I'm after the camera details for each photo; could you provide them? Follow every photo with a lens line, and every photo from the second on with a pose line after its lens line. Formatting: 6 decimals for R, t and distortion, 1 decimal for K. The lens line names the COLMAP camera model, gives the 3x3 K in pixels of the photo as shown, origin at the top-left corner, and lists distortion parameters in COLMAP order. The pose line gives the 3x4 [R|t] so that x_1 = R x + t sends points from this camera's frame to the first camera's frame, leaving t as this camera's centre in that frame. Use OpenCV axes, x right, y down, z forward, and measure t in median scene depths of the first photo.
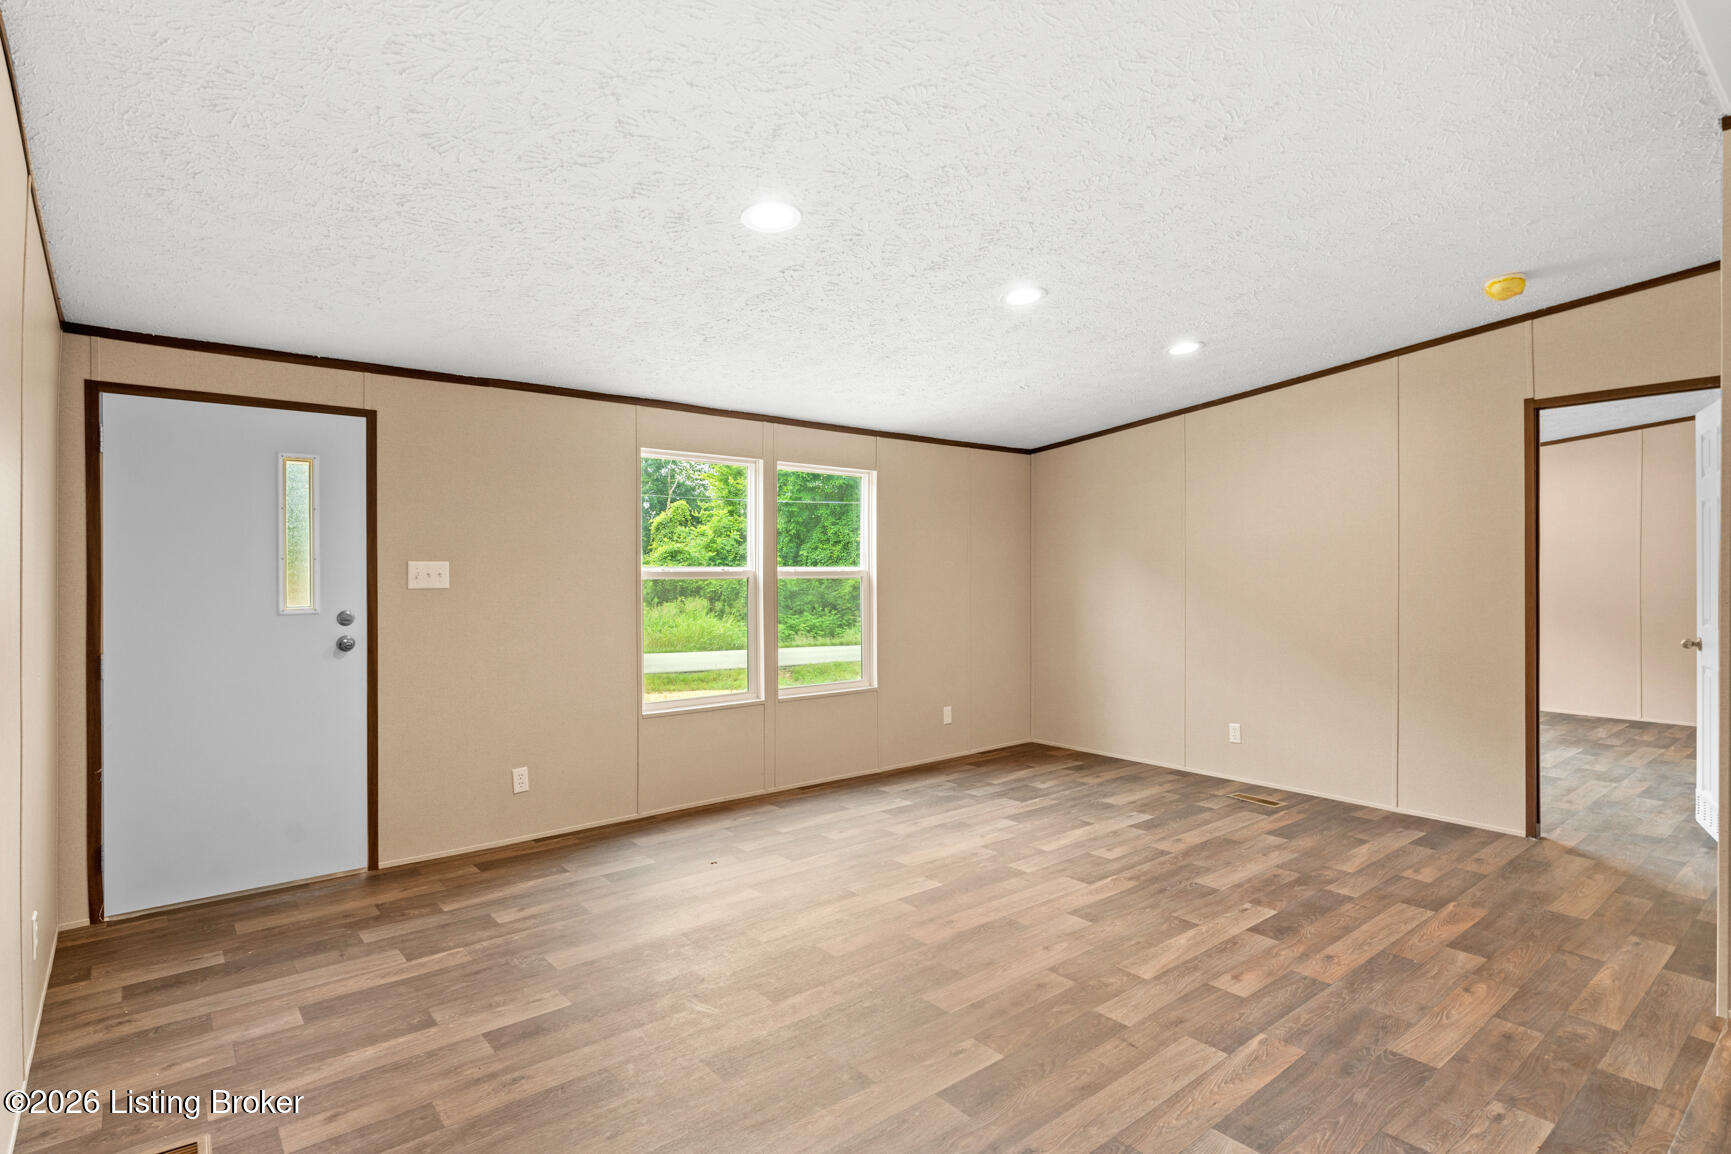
lens RADIAL K [[891.4, 0, 864.7], [0, 891.4, 566.3], [0, 0, 1]] dist [-0.007565, -0.003879]
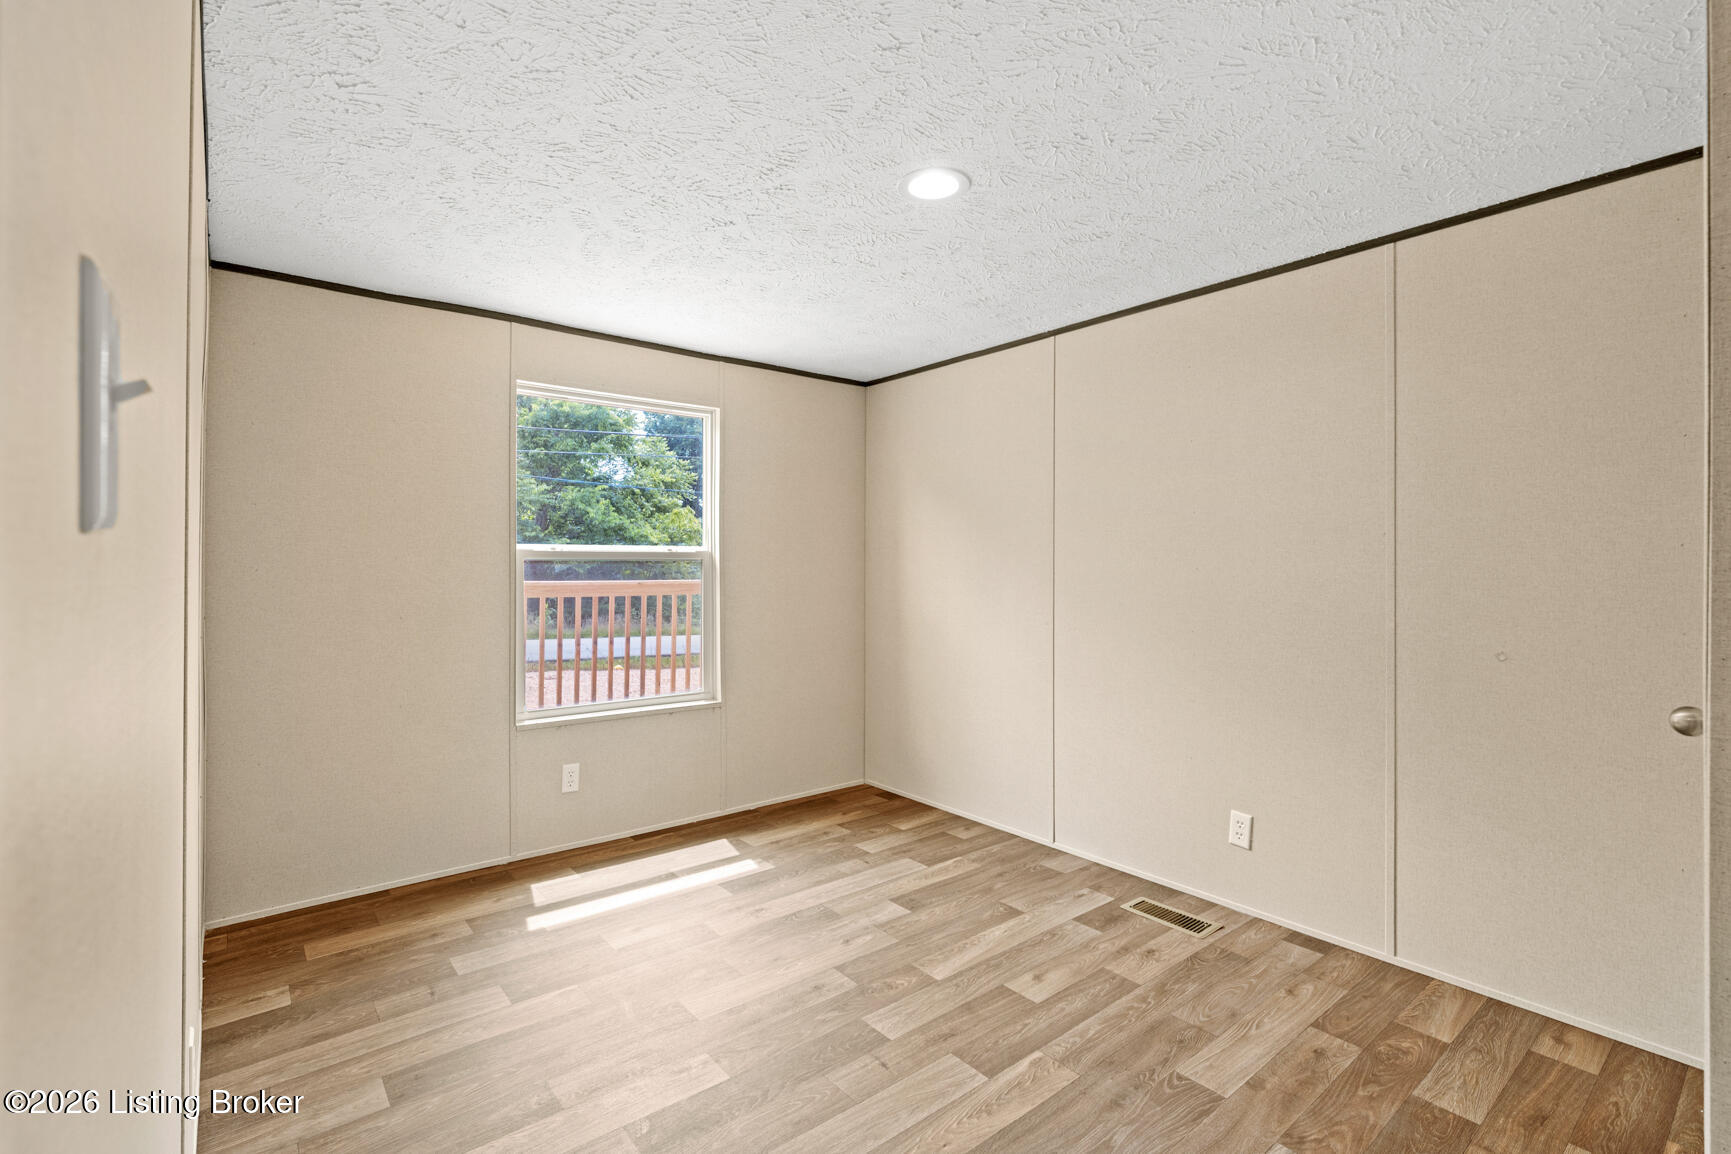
lens RADIAL K [[790.2, 0, 860.4], [0, 790.2, 574.8], [0, 0, 1]] dist [-0.028789, 0.001198]
pose [[0.999836, -0.006220, -0.017034, 0.255413], [0.006539, 0.999803, 0.018725, 0.035117], [0.016914, -0.018833, 0.999680, 0.206082]]
